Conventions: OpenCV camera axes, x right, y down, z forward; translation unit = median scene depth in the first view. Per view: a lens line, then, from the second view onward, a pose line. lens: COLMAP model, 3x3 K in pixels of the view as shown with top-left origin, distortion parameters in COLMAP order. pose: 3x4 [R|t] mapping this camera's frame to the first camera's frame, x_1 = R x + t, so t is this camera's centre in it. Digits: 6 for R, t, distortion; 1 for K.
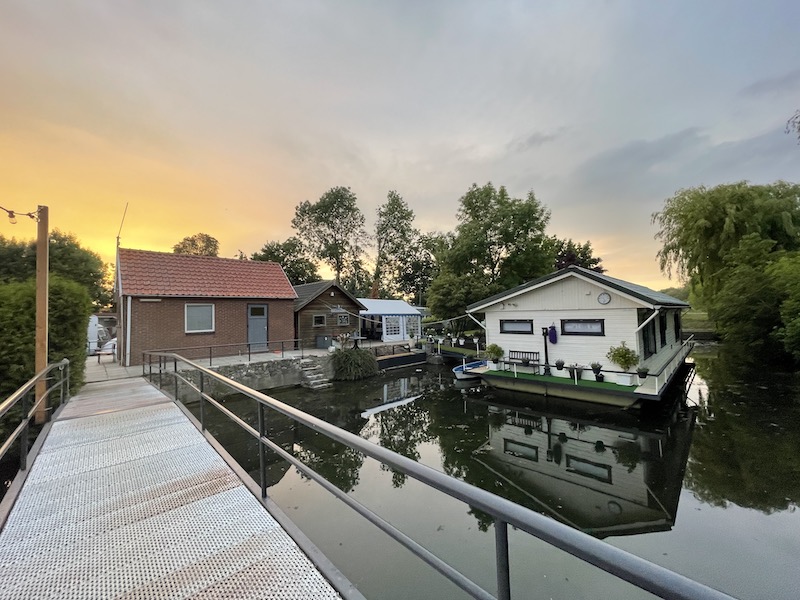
lens RADIAL K [[308.0, 0, 400.0], [0, 308.0, 300.0], [0, 0, 1]] dist [-0.000274, -0.000010]
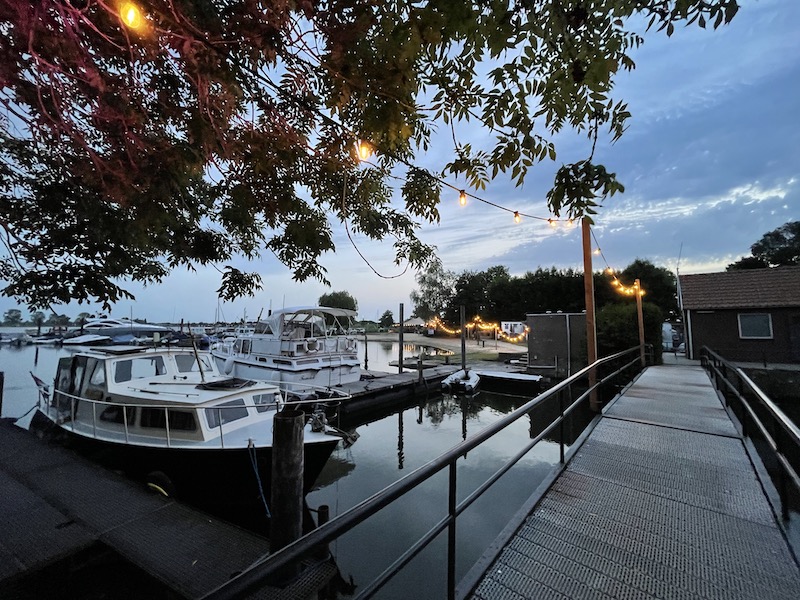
lens RADIAL K [[308.0, 0, 400.0], [0, 308.0, 300.0], [0, 0, 1]] dist [-0.000274, -0.000010]
pose [[0.062641, -0.061556, -0.996136, 0.394333], [0.038093, 0.997516, -0.059246, -0.020073], [0.997309, -0.034234, 0.064831, -0.360894]]
